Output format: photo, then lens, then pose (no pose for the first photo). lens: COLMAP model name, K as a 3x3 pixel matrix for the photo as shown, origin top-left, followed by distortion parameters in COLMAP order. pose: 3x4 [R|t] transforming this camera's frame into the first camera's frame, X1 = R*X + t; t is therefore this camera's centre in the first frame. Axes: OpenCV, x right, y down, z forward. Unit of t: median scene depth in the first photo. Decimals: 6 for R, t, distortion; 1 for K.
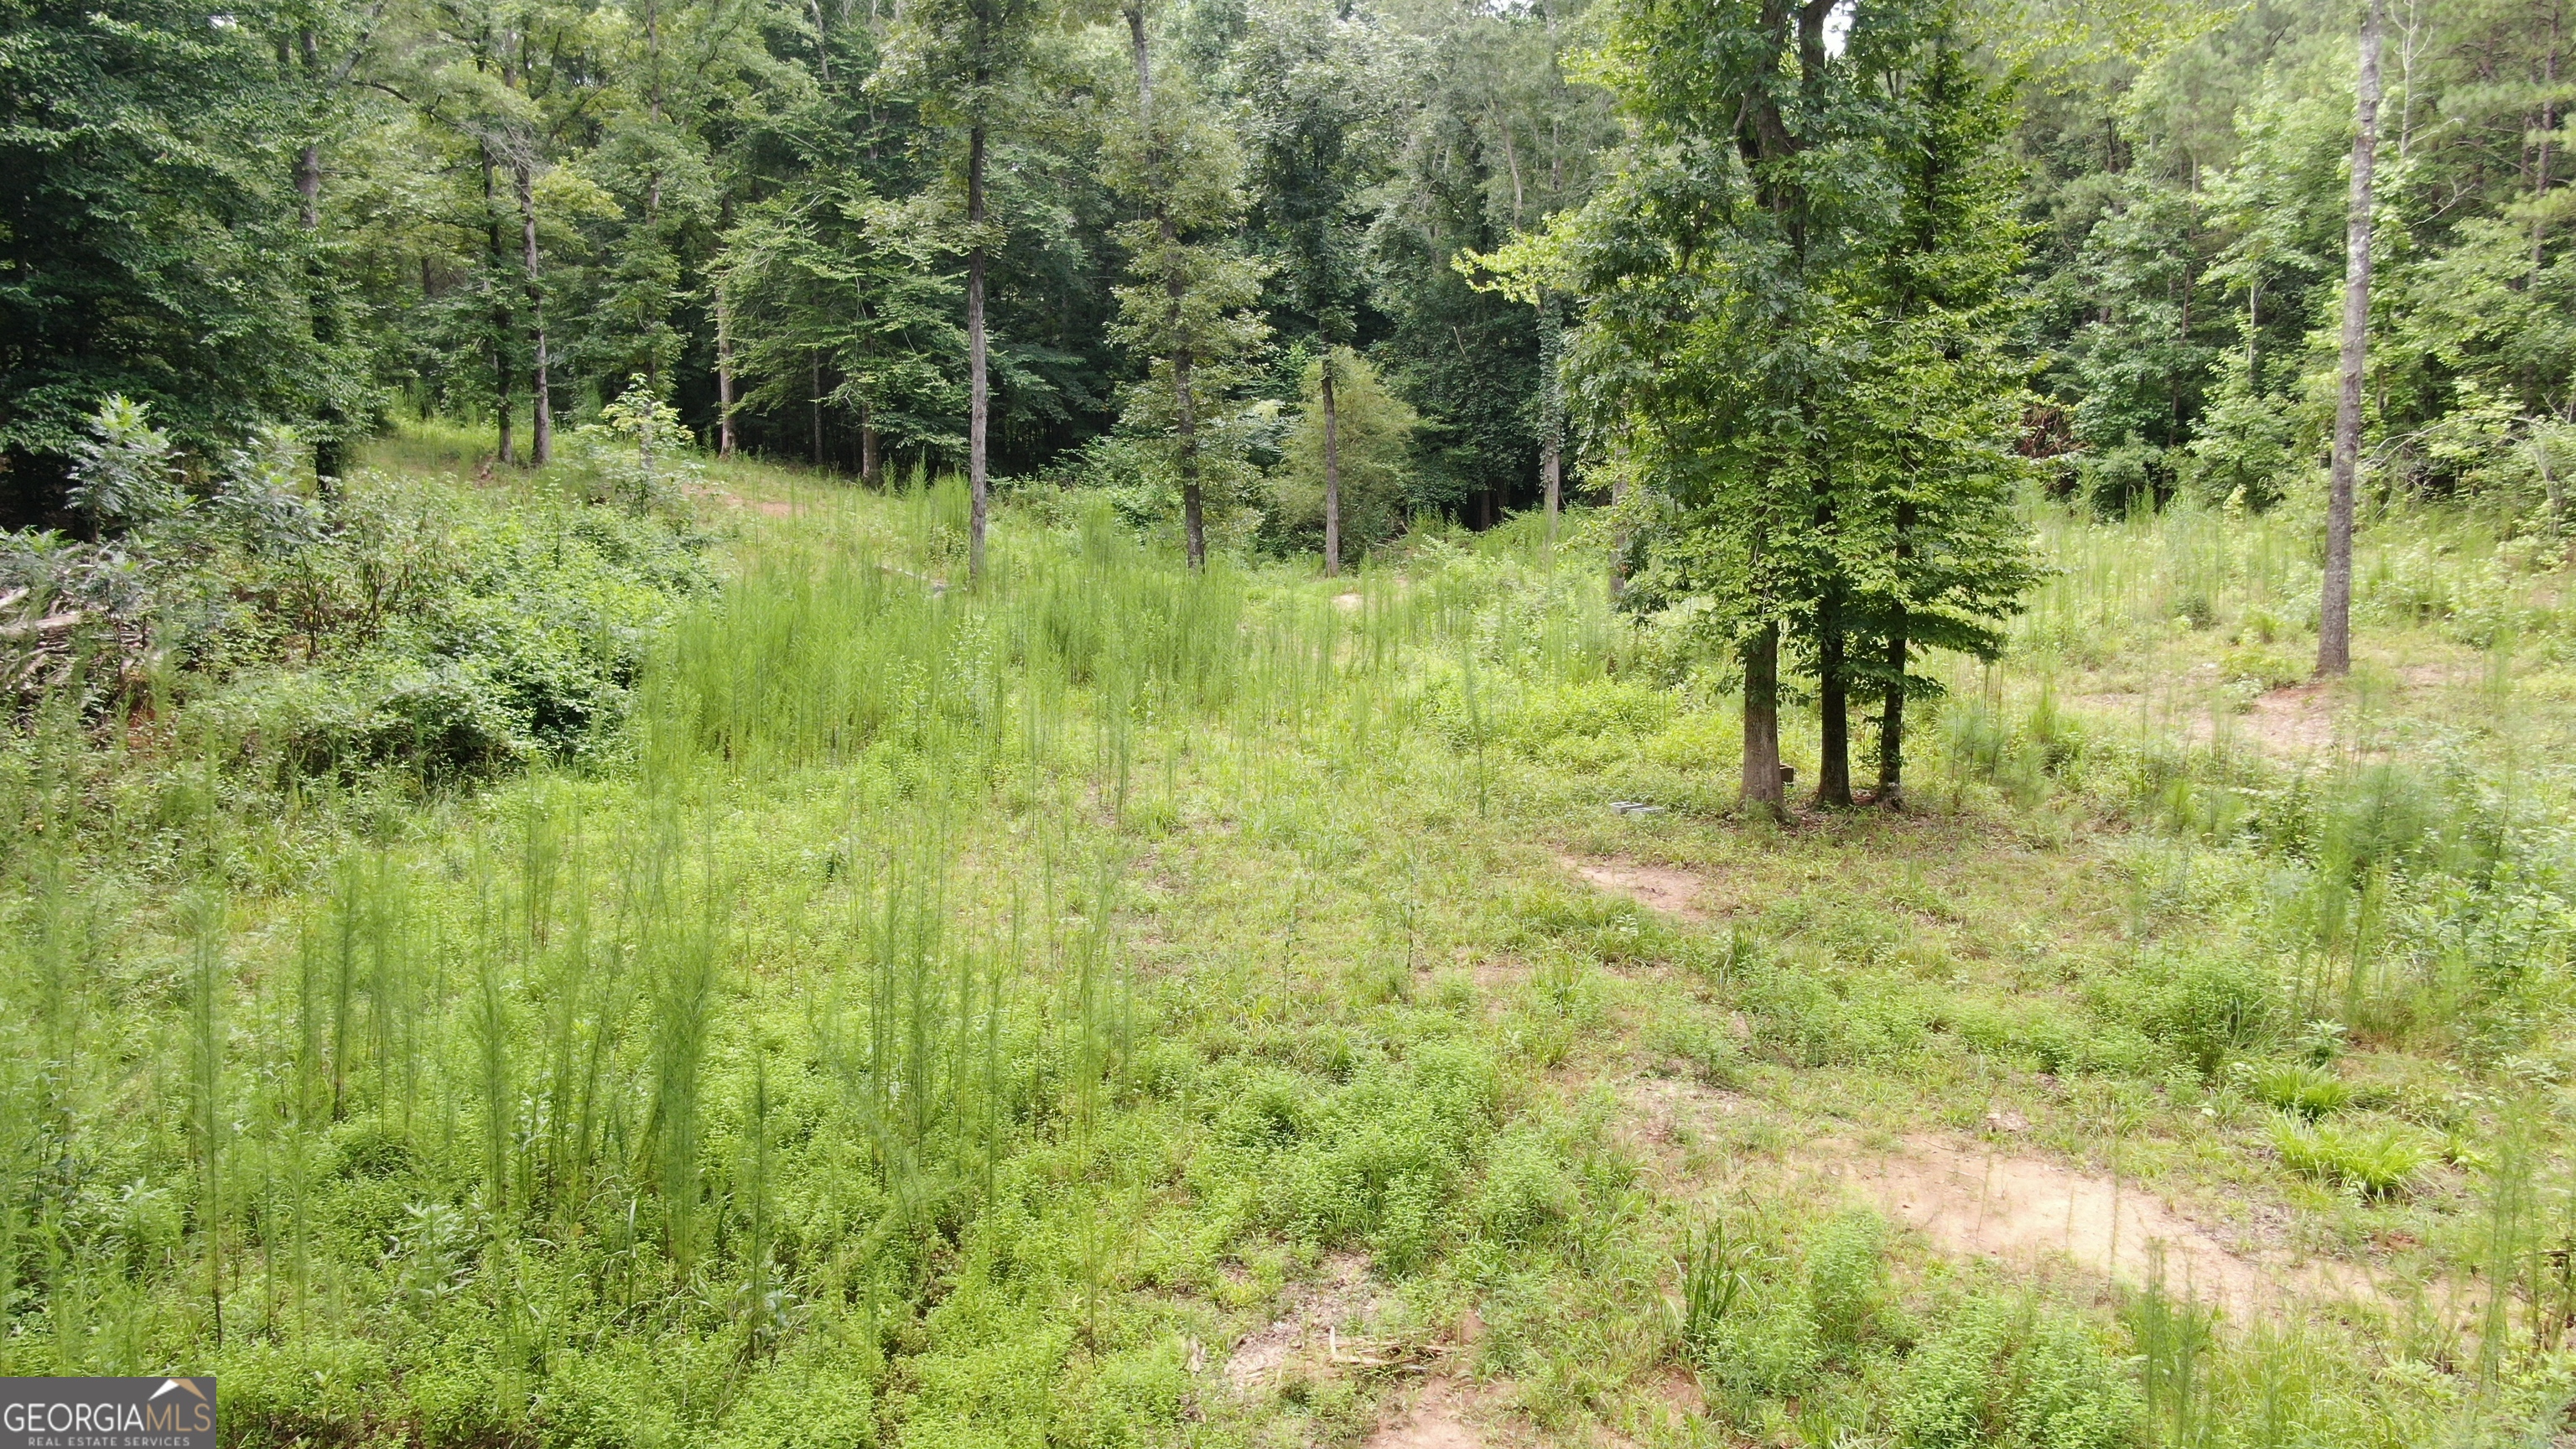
lens RADIAL K [[1871.8, 0, 1288.4], [0, 1871.8, 718.6], [0, 0, 1]] dist [-0.009306, -0.000153]
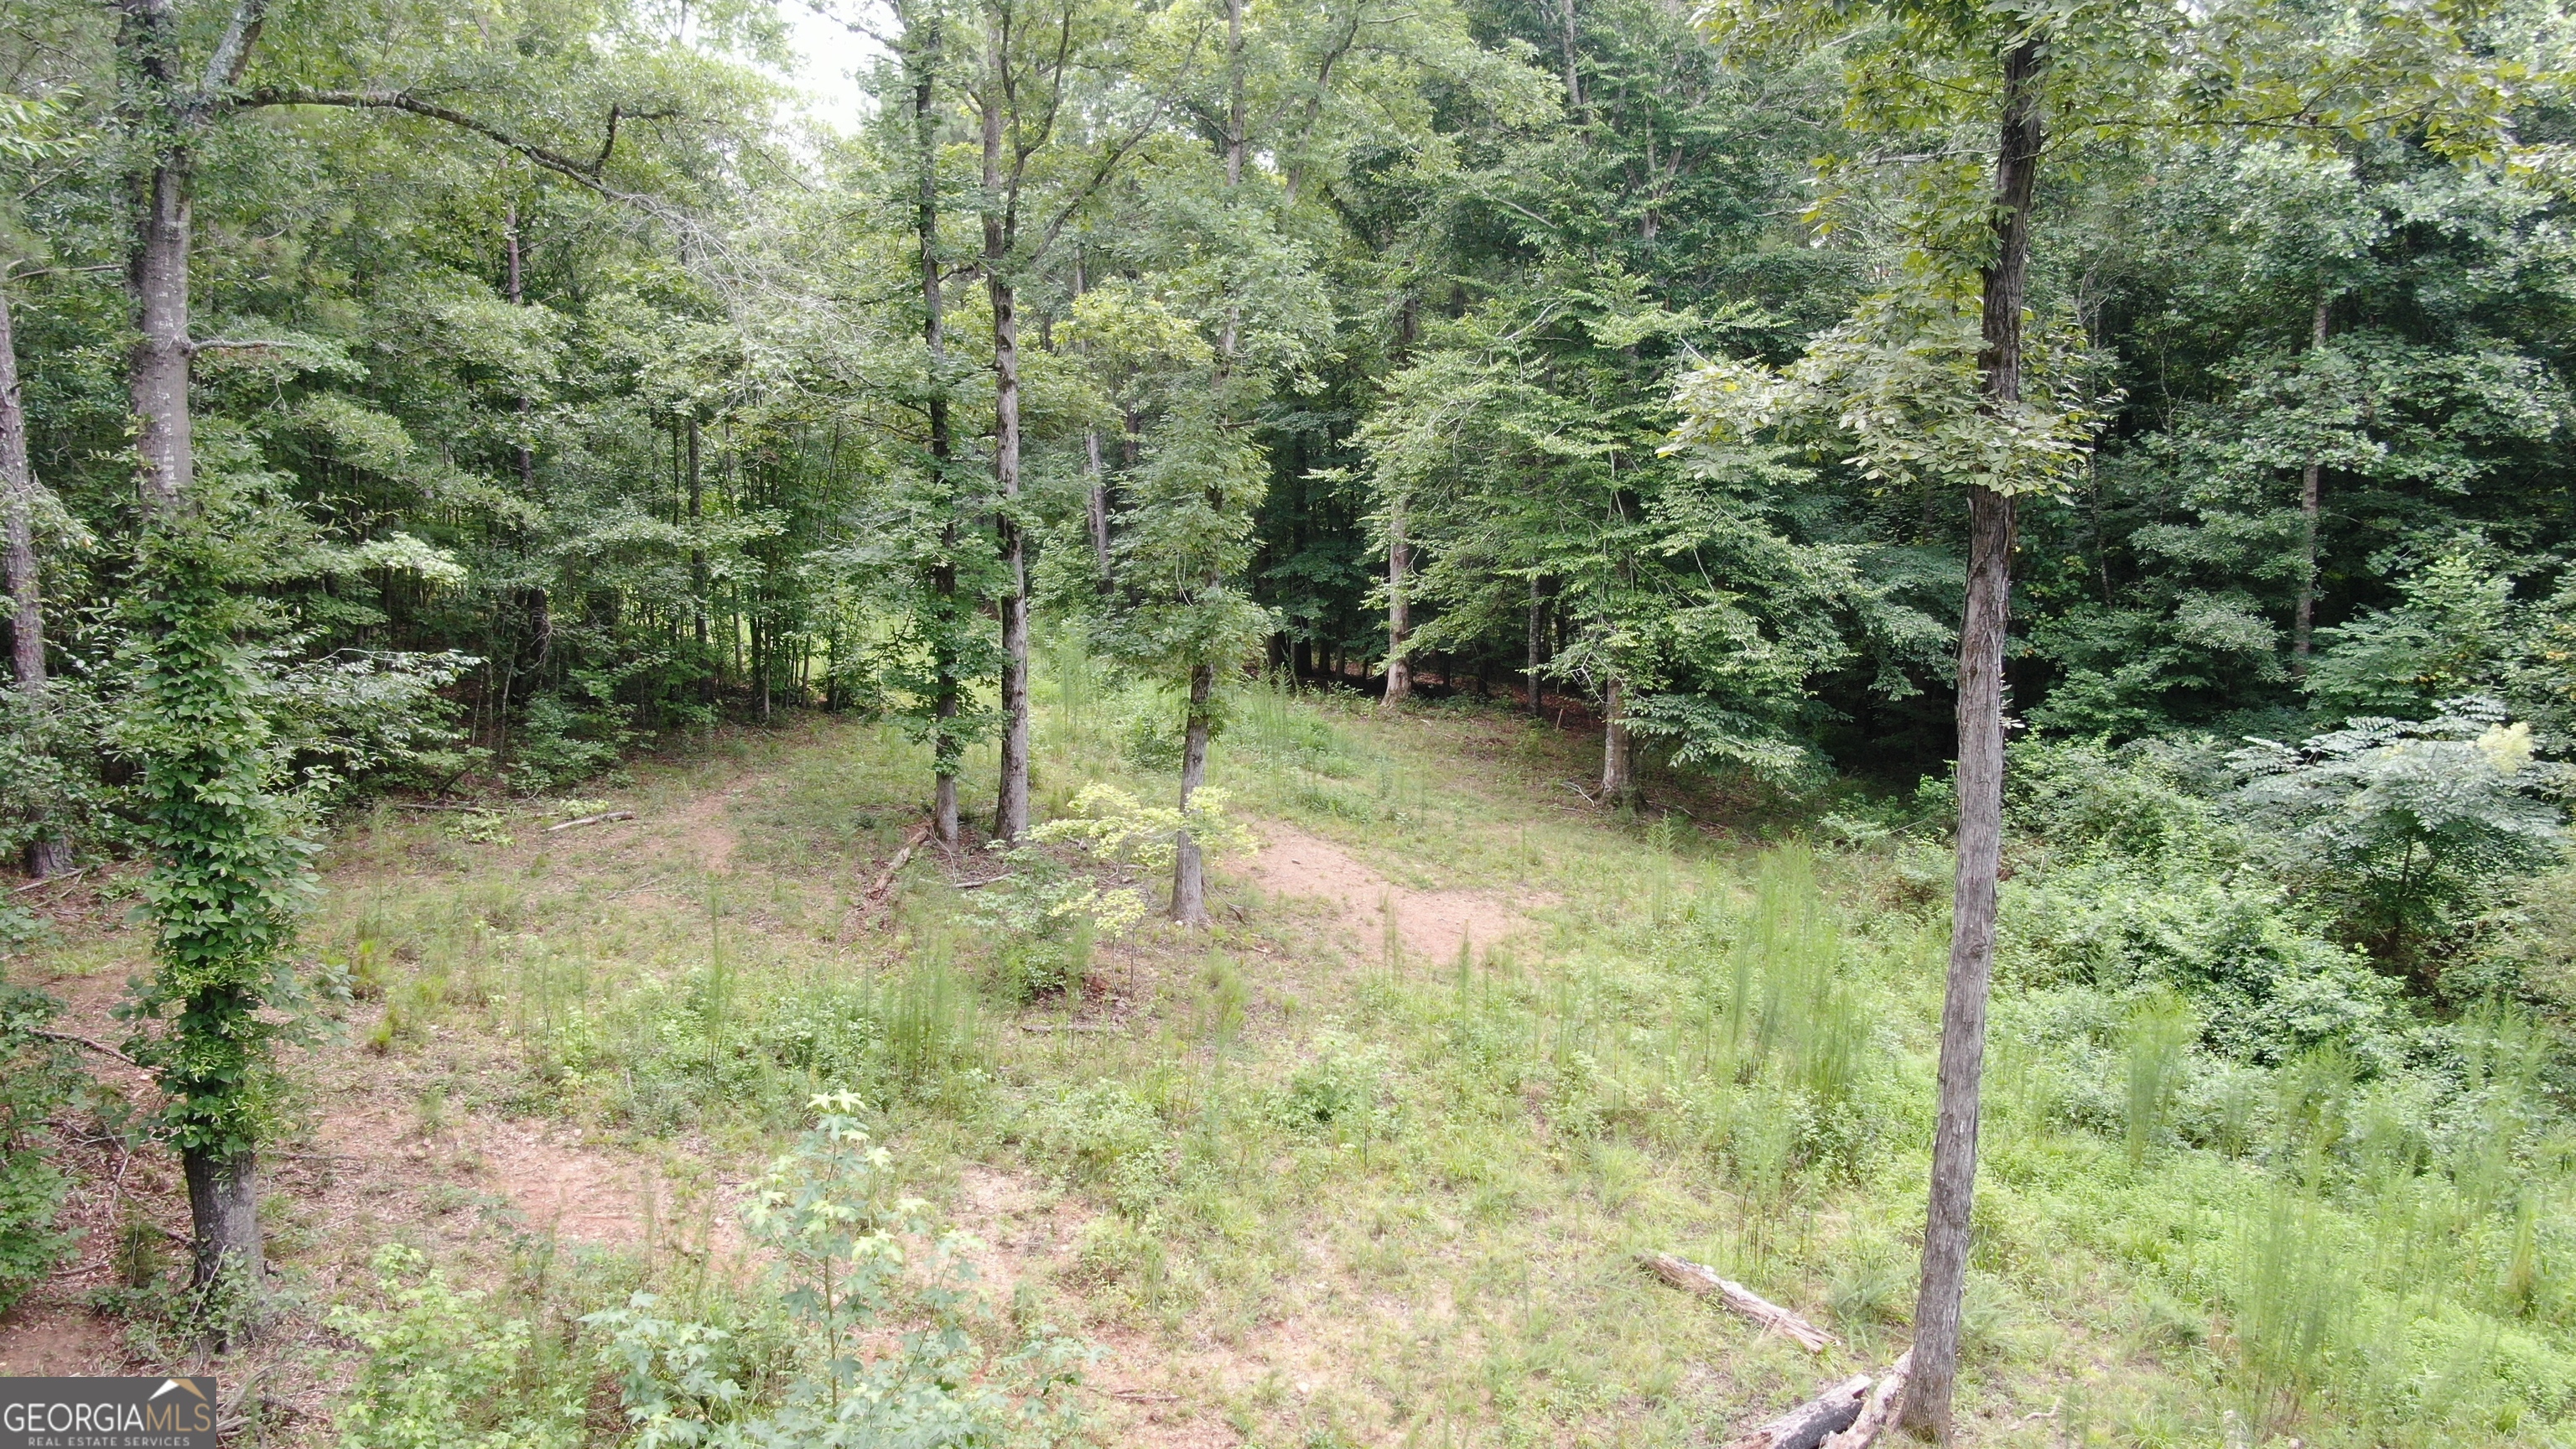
lens RADIAL K [[1871.8, 0, 1294.1], [0, 1871.8, 733.0], [0, 0, 1]] dist [-0.009306, -0.000153]
pose [[0.931331, 0.040481, -0.361916, -0.119688], [-0.052844, 0.998307, -0.024322, -0.140082], [0.360319, 0.041777, 0.931893, 0.473495]]
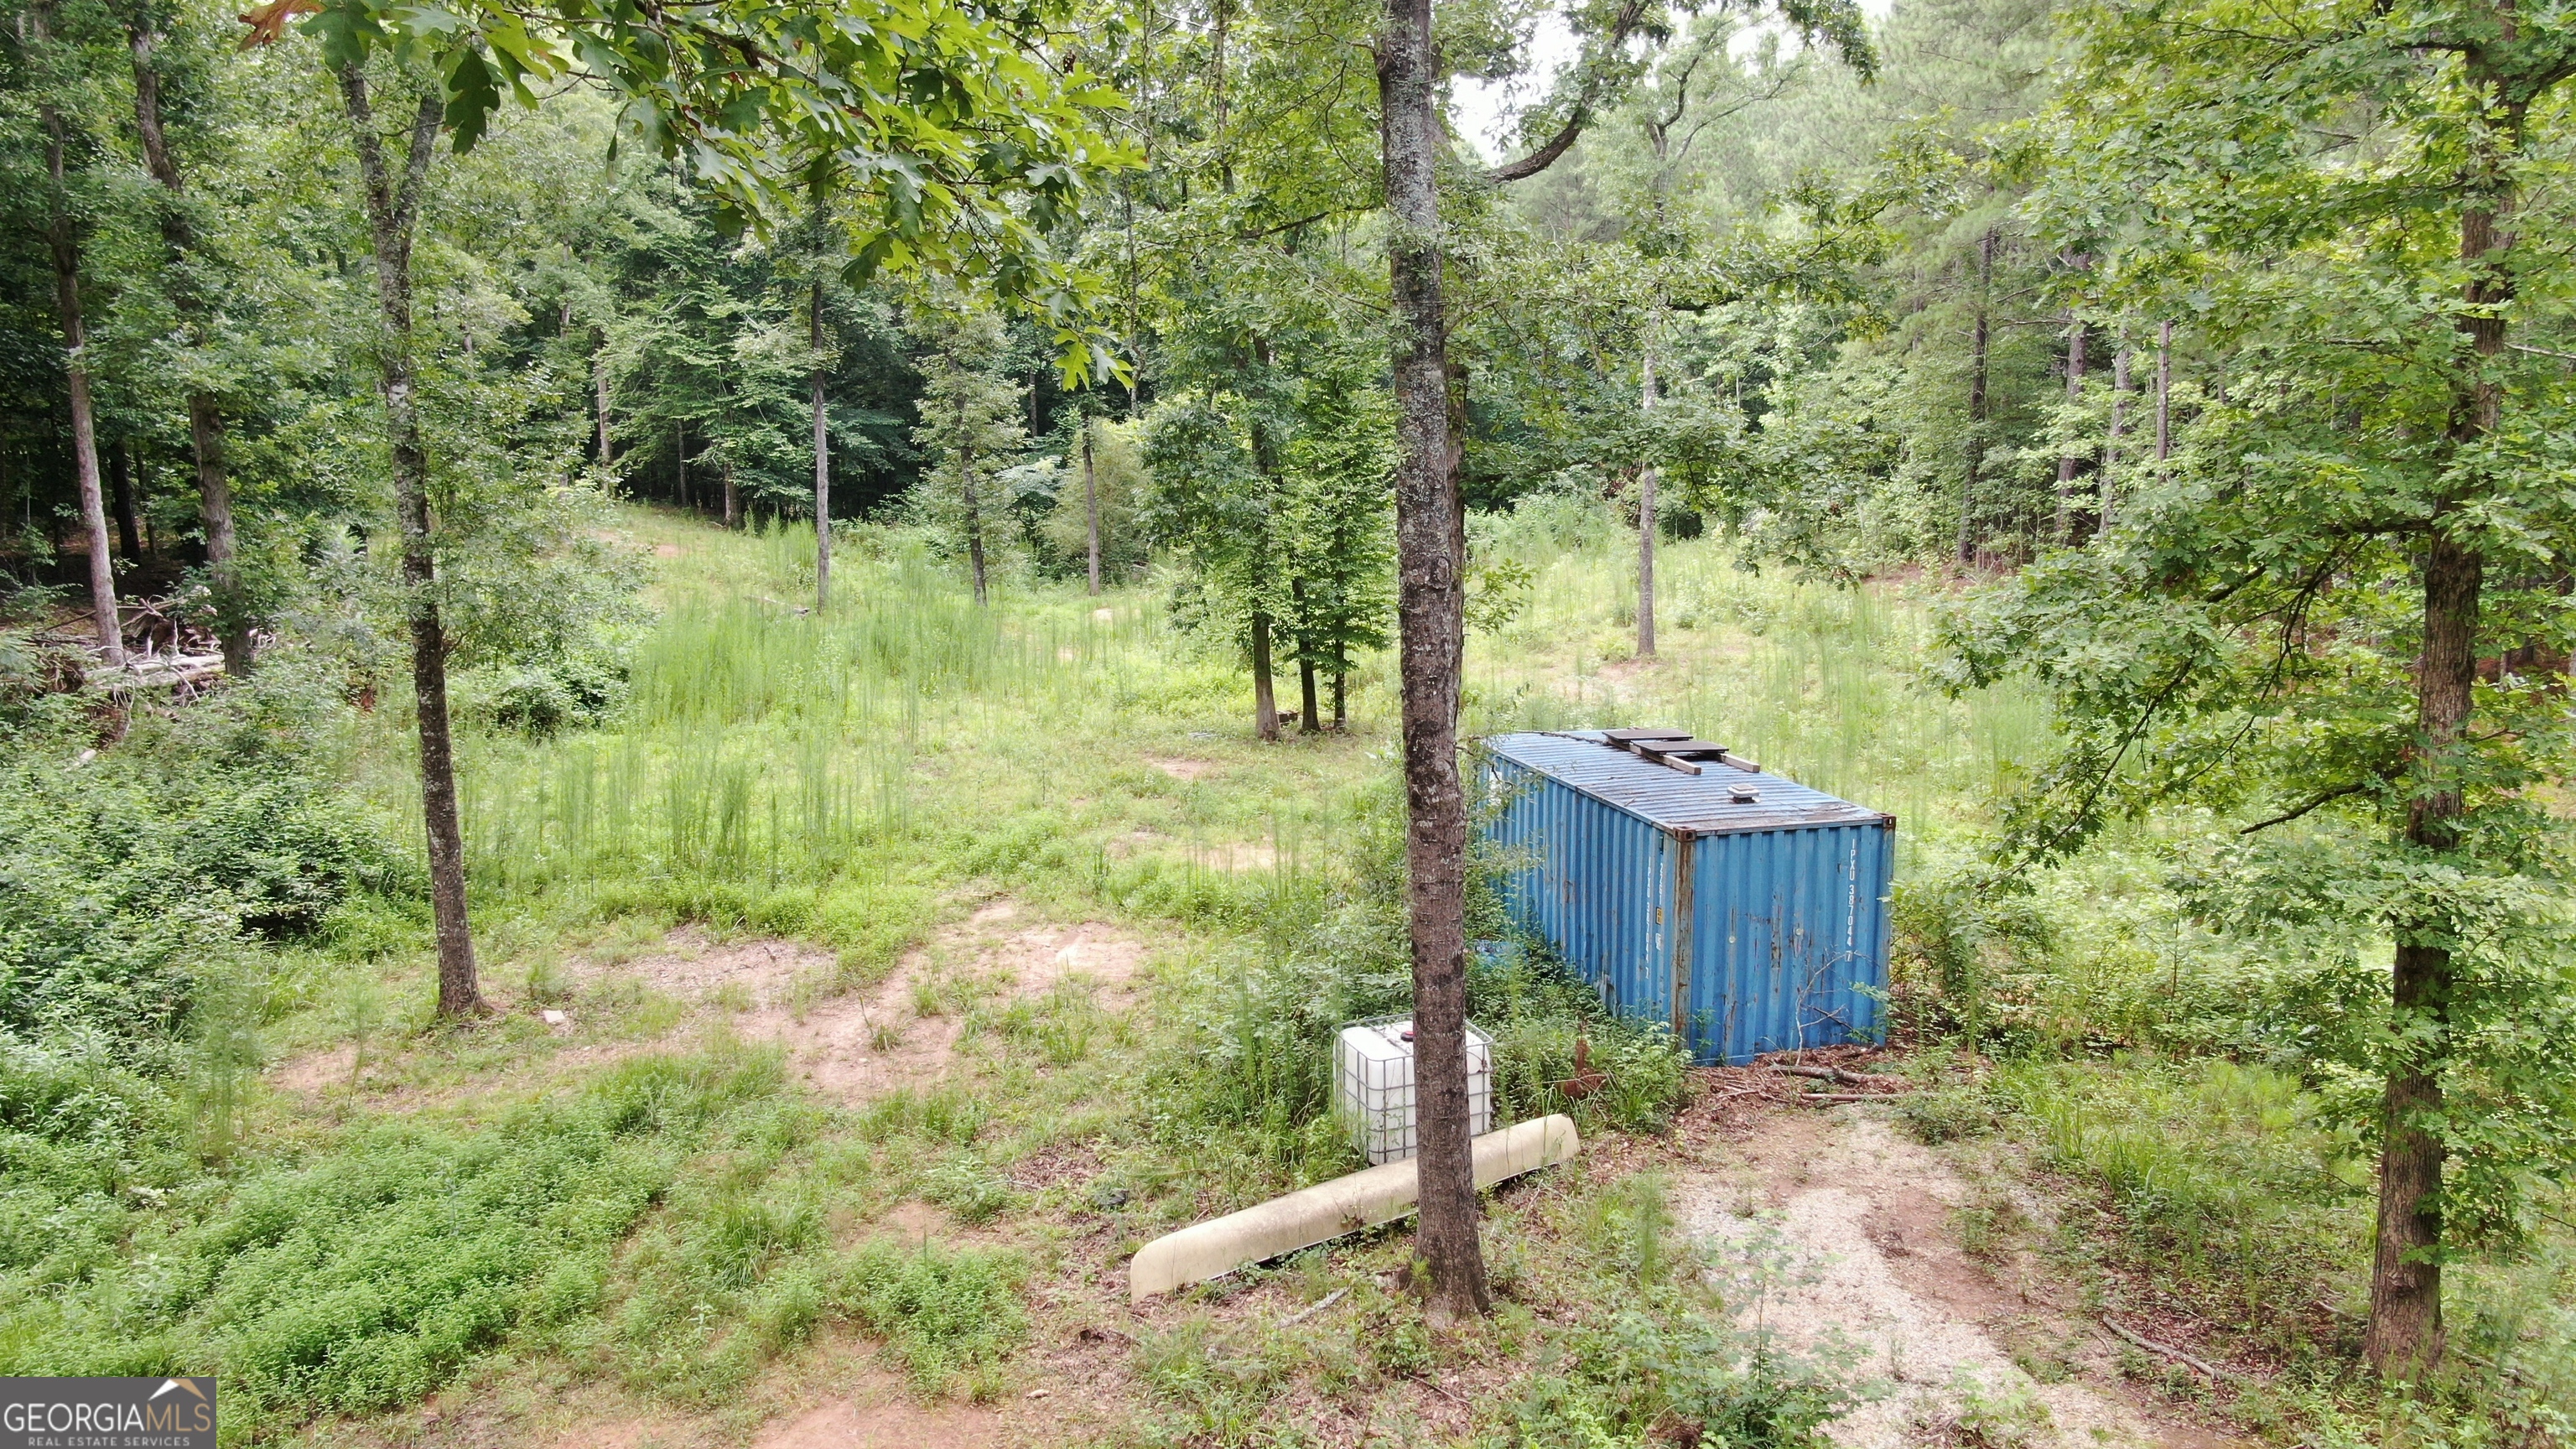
lens RADIAL K [[1871.8, 0, 1291.7], [0, 1871.8, 720.3], [0, 0, 1]] dist [-0.009306, -0.000153]
pose [[0.996097, -0.023975, 0.084951, 0.044197], [0.023747, 0.999711, 0.003691, 0.010637], [-0.085015, -0.001660, 0.996378, -0.307218]]
